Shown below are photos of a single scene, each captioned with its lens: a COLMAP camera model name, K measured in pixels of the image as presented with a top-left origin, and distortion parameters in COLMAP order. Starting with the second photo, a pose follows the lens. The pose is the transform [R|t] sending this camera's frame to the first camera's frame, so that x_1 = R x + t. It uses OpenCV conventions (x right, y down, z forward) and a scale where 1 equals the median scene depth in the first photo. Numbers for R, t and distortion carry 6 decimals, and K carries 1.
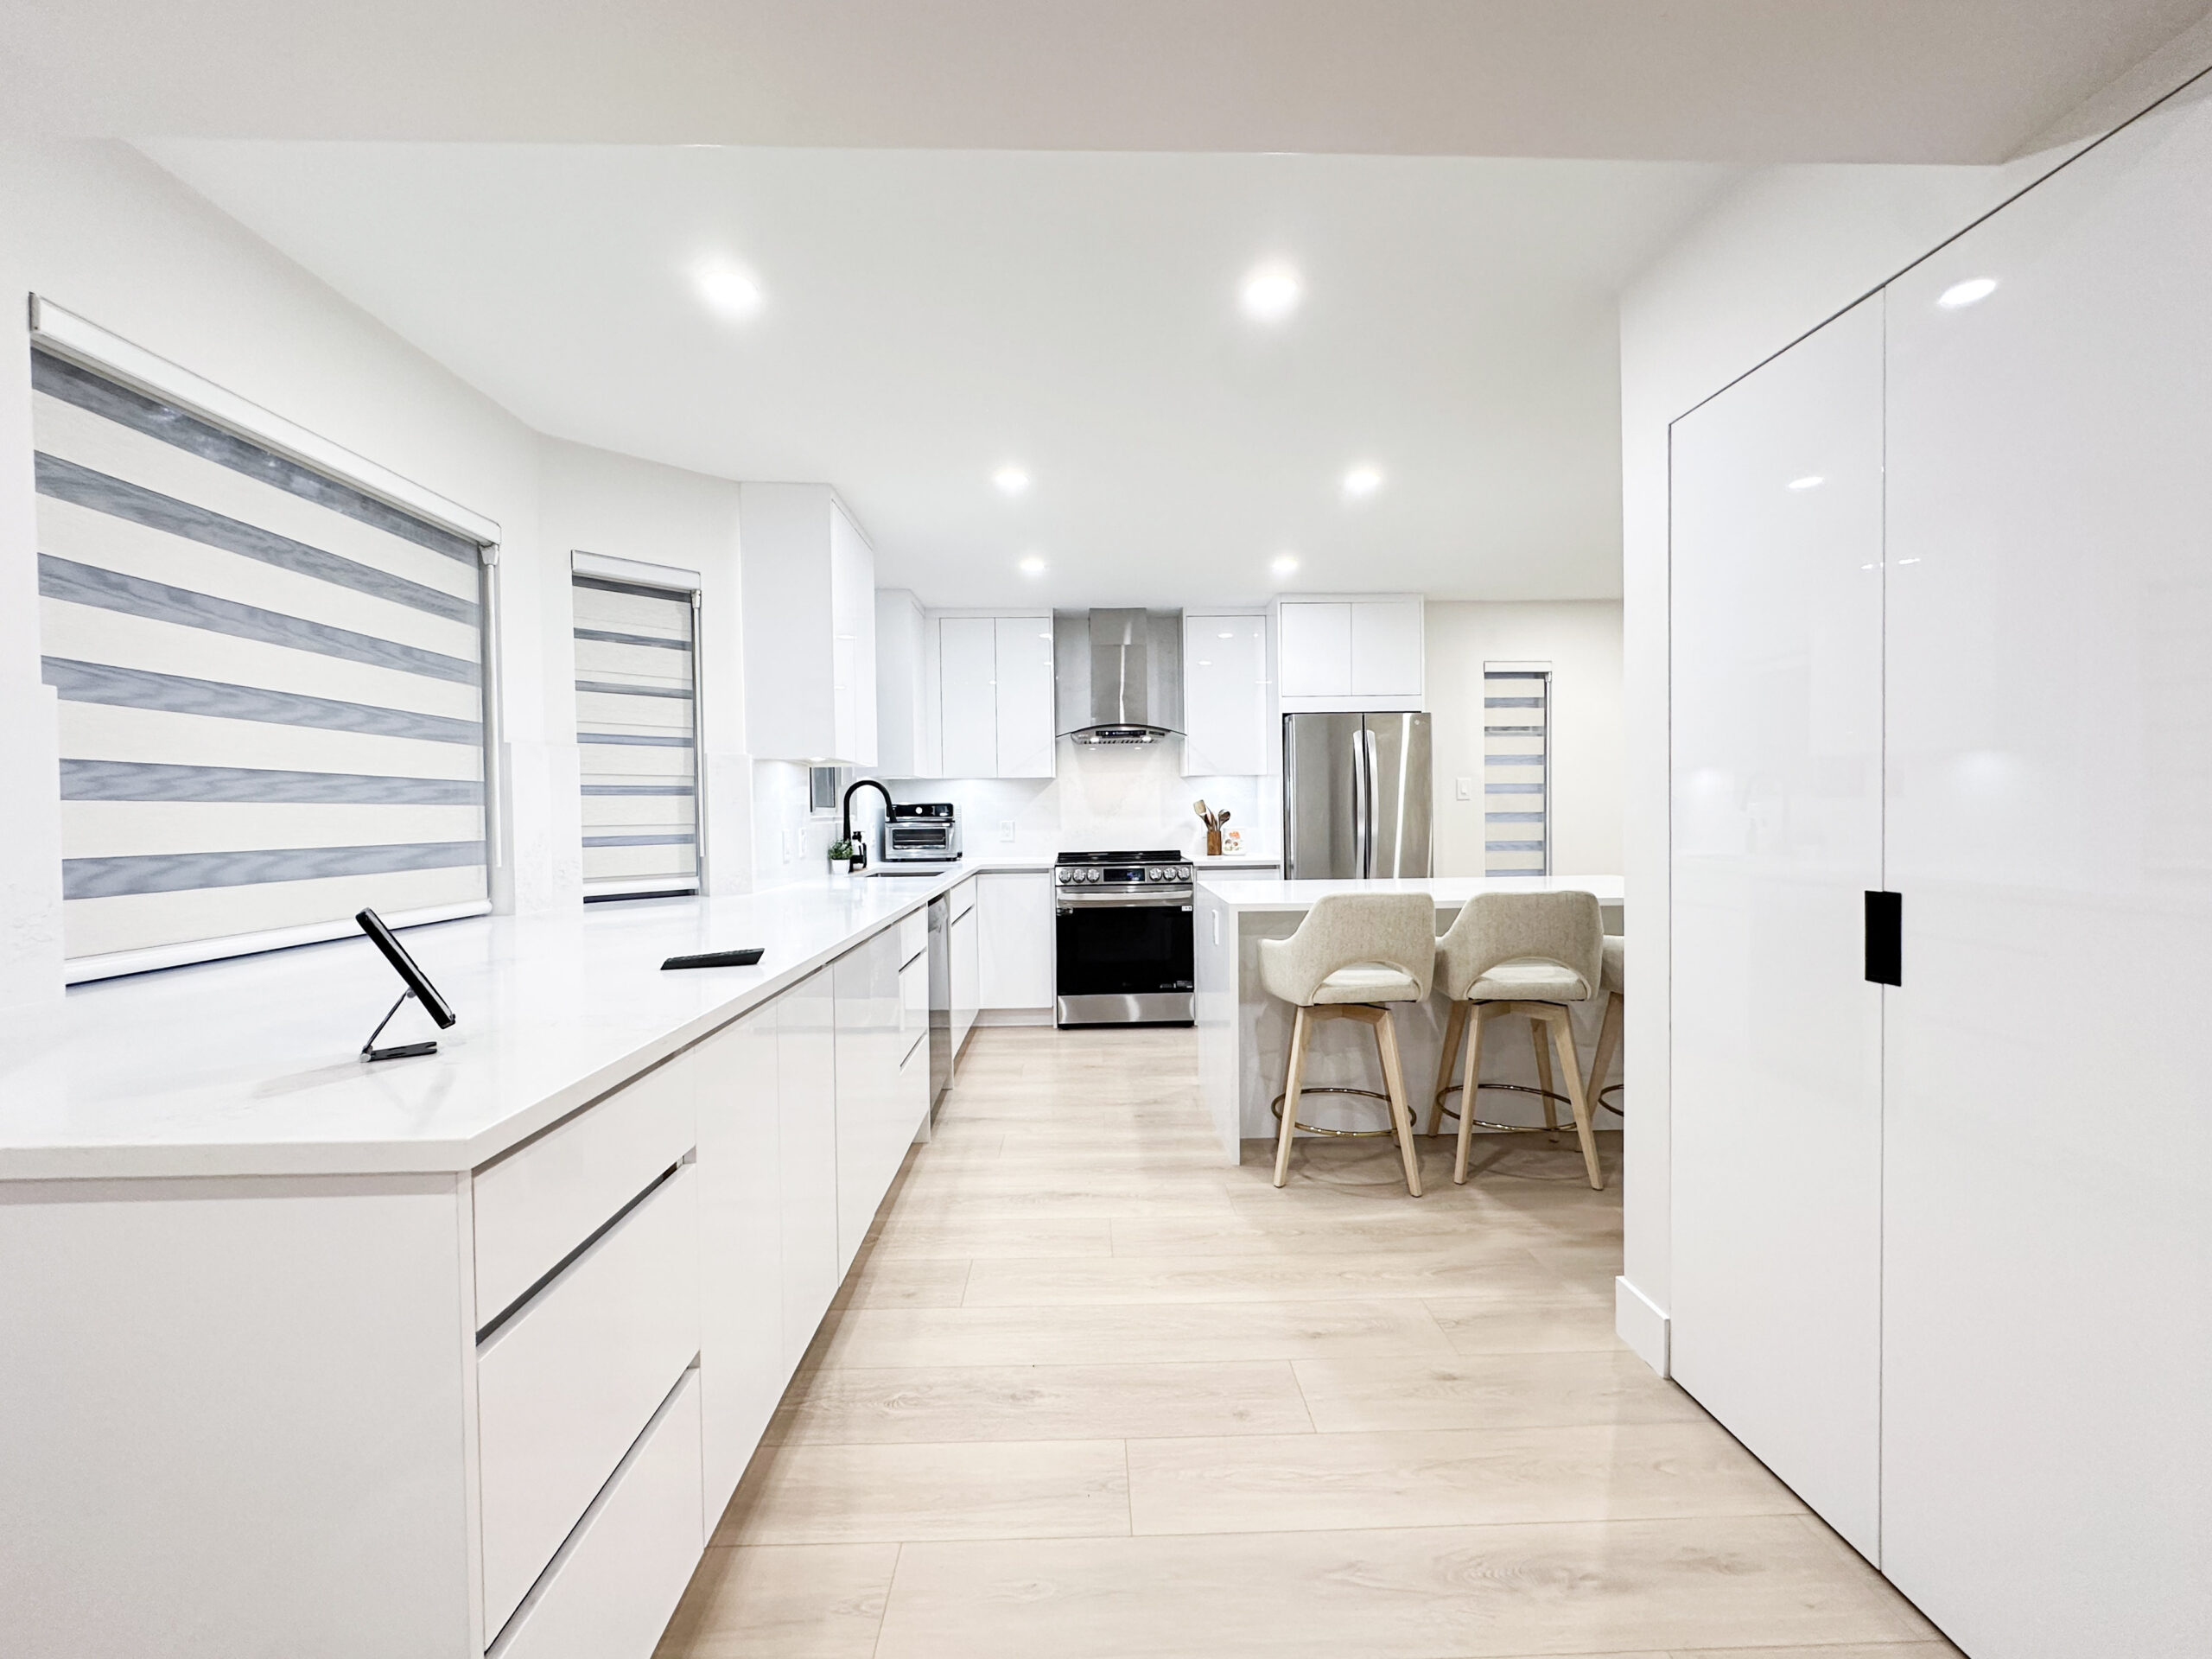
lens RADIAL K [[896.2, 0, 1128.8], [0, 896.2, 820.3], [0, 0, 1]] dist [-0.001912, -0.000286]
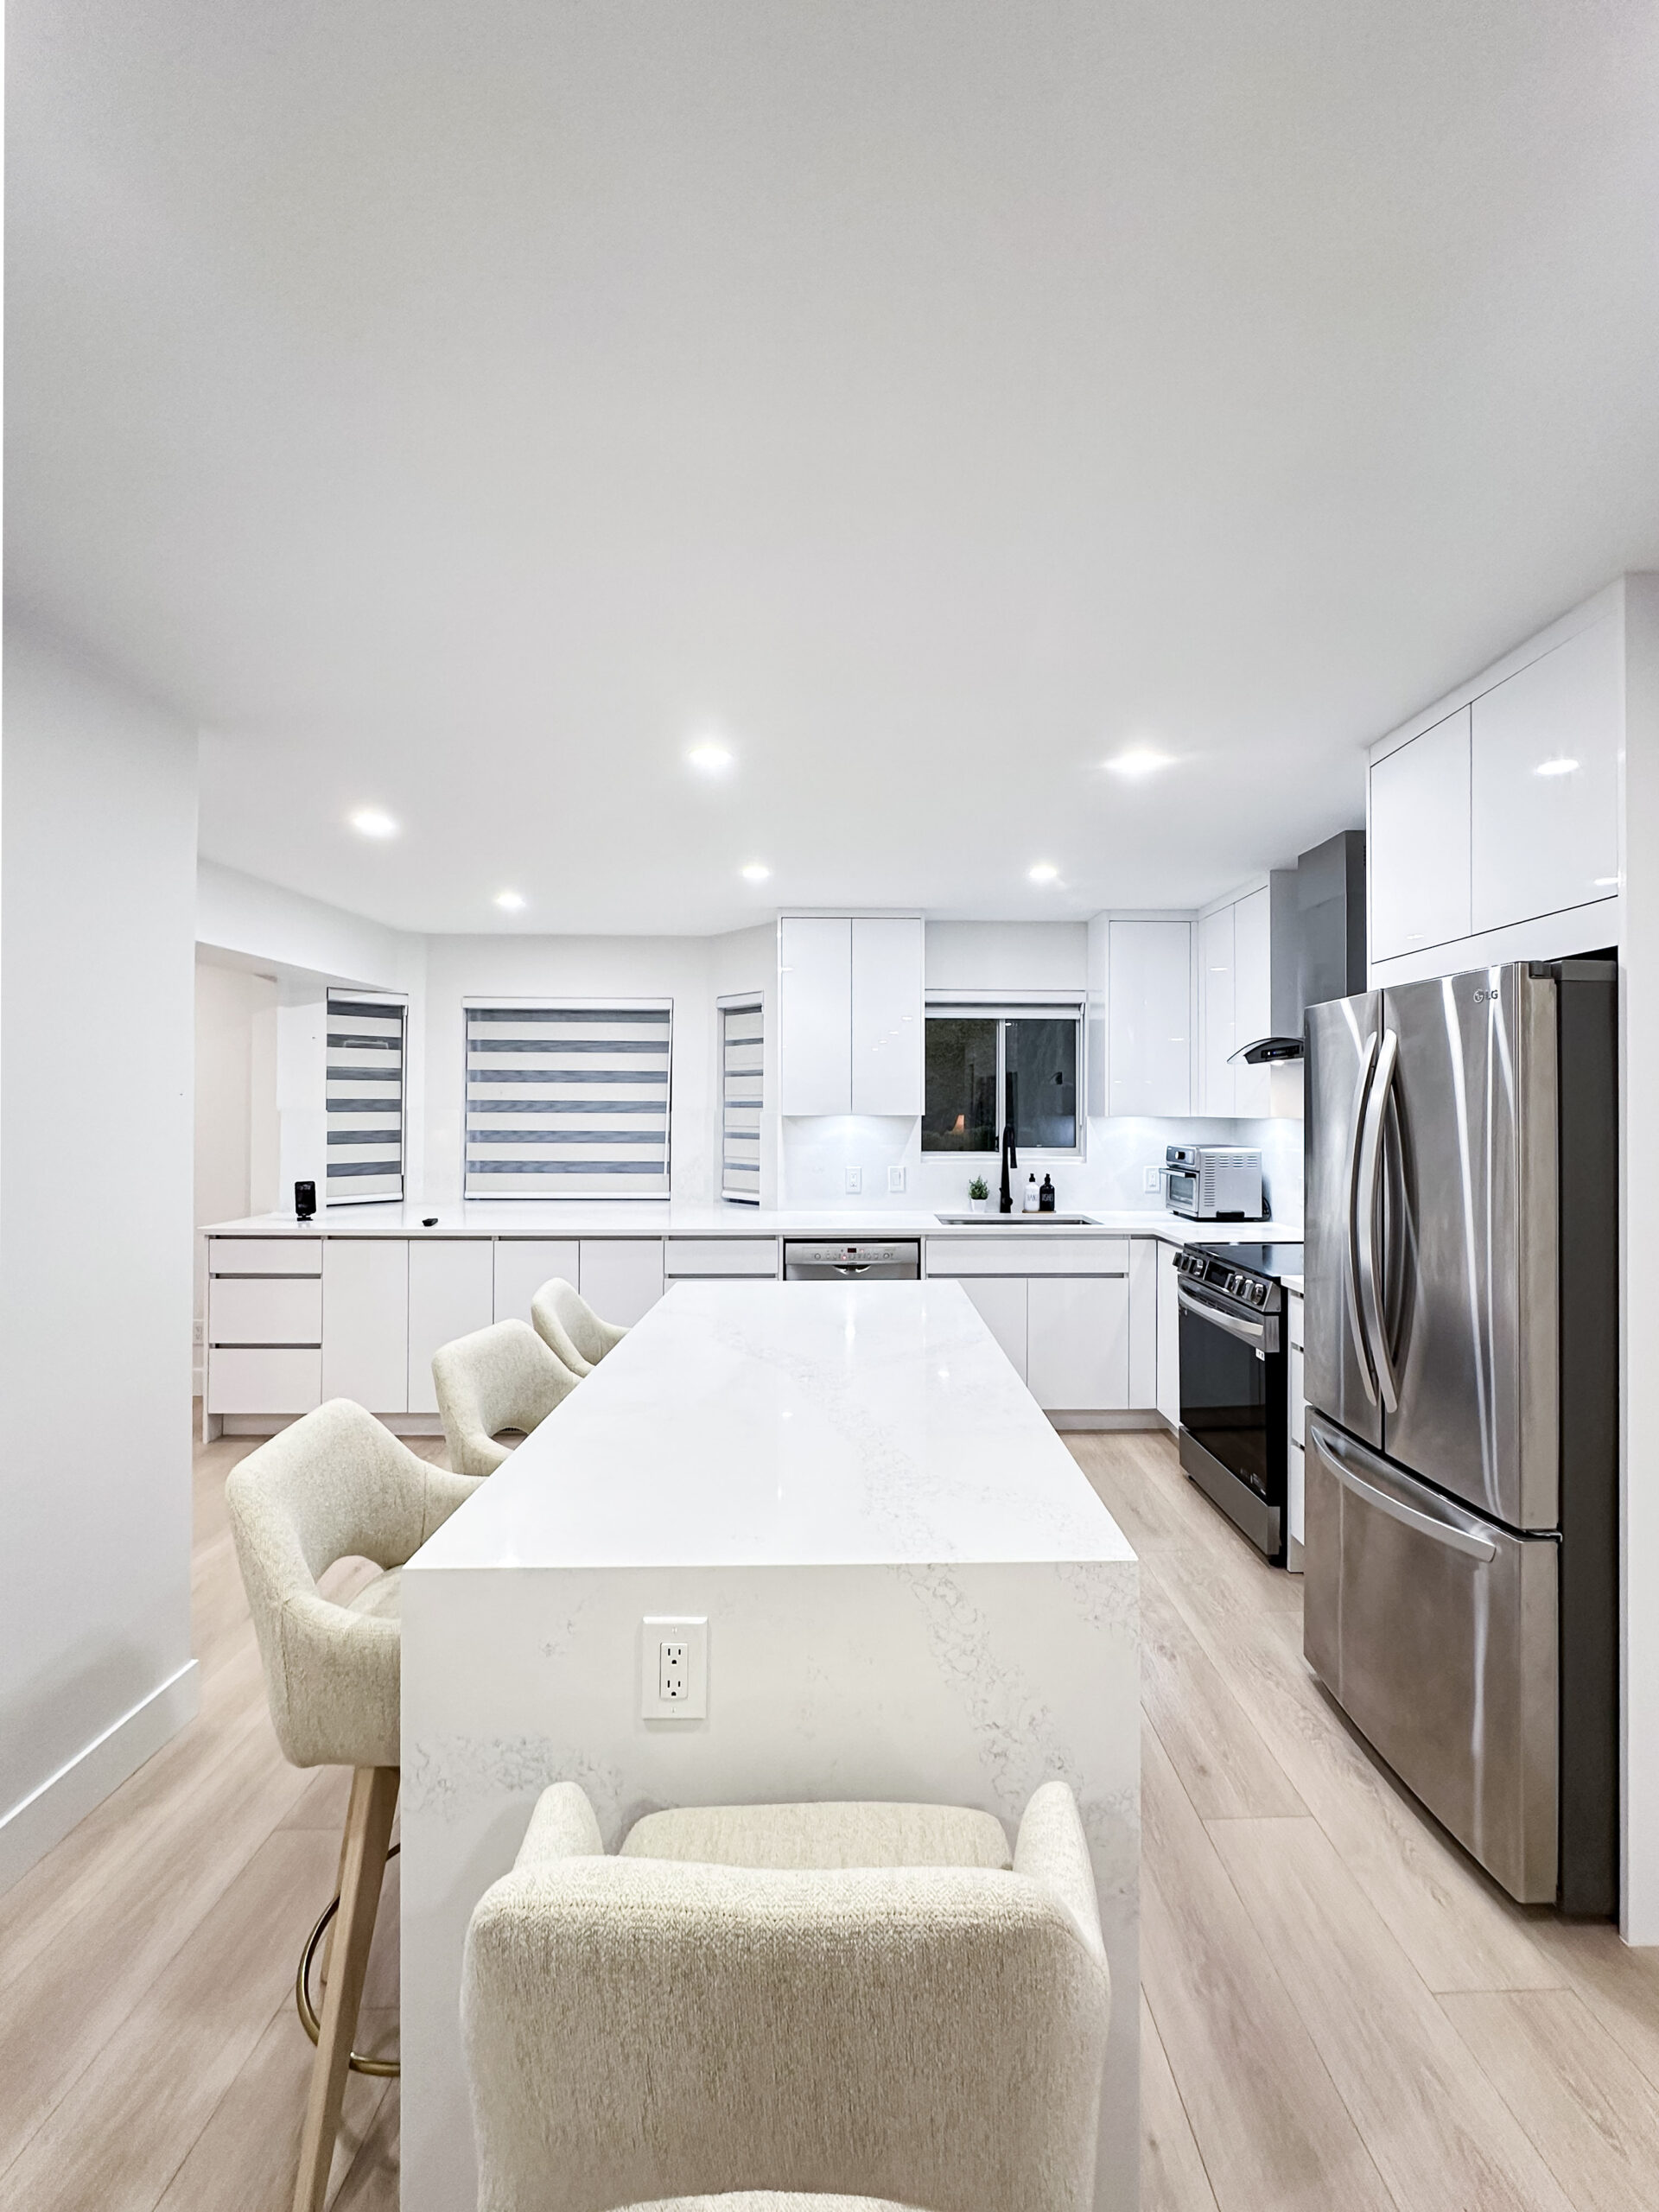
lens RADIAL K [[896.2, 0, 792.5], [0, 896.2, 1103.0], [0, 0, 1]] dist [-0.001912, -0.000286]
pose [[0.025478, 0.007858, -0.999645, 1.132599], [-0.018731, 0.999797, 0.007381, -0.113209], [0.999500, 0.018536, 0.025620, 1.129059]]
